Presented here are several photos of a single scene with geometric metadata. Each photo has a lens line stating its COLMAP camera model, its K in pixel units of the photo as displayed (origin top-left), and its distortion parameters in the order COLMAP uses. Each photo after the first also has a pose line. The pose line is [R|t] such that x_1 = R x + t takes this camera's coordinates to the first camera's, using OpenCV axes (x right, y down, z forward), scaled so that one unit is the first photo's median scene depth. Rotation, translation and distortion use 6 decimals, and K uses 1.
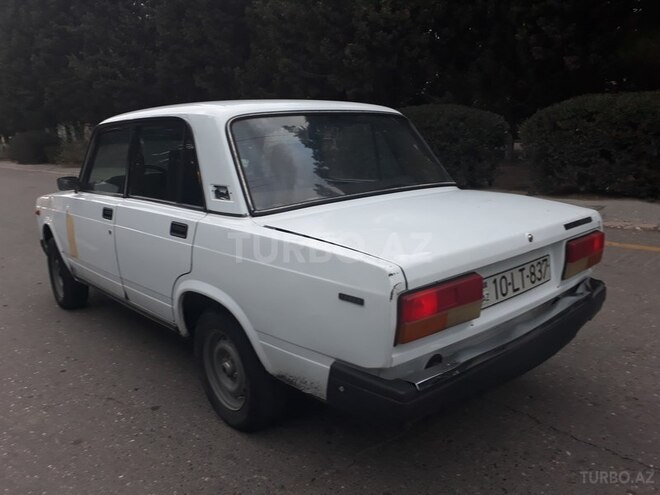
lens RADIAL K [[545.4, 0, 330.0], [0, 545.4, 247.5], [0, 0, 1]] dist [-0.001397, -0.008254]
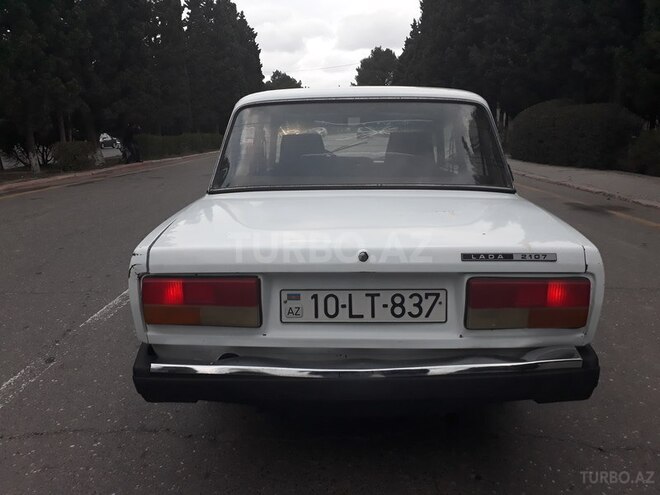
lens RADIAL K [[531.9, 0, 330.0], [0, 531.9, 247.5], [0, 0, 1]] dist [0.039500, -0.061253]
pose [[0.716242, 0.178555, -0.674623, 0.682668], [-0.158830, 0.983051, 0.091559, -0.075850], [0.679537, 0.041572, 0.732463, 0.302446]]
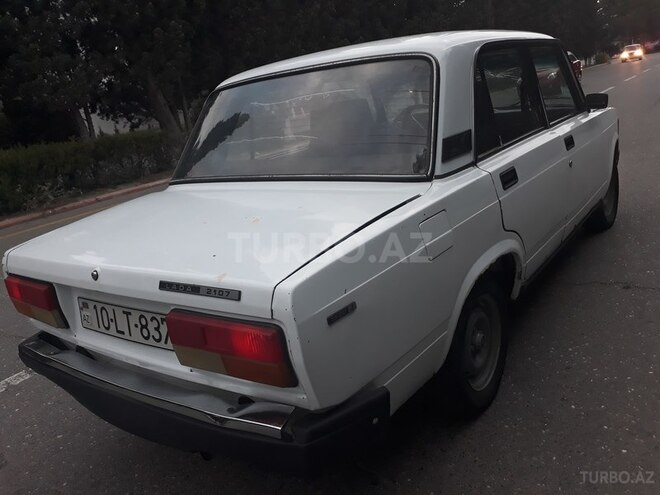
lens RADIAL K [[531.9, 0, 330.0], [0, 531.9, 247.5], [0, 0, 1]] dist [0.039500, -0.061253]
pose [[0.218097, 0.278005, -0.935493, 0.909438], [-0.066289, 0.960574, 0.270005, -0.227034], [0.973673, 0.003126, 0.227927, 0.910128]]
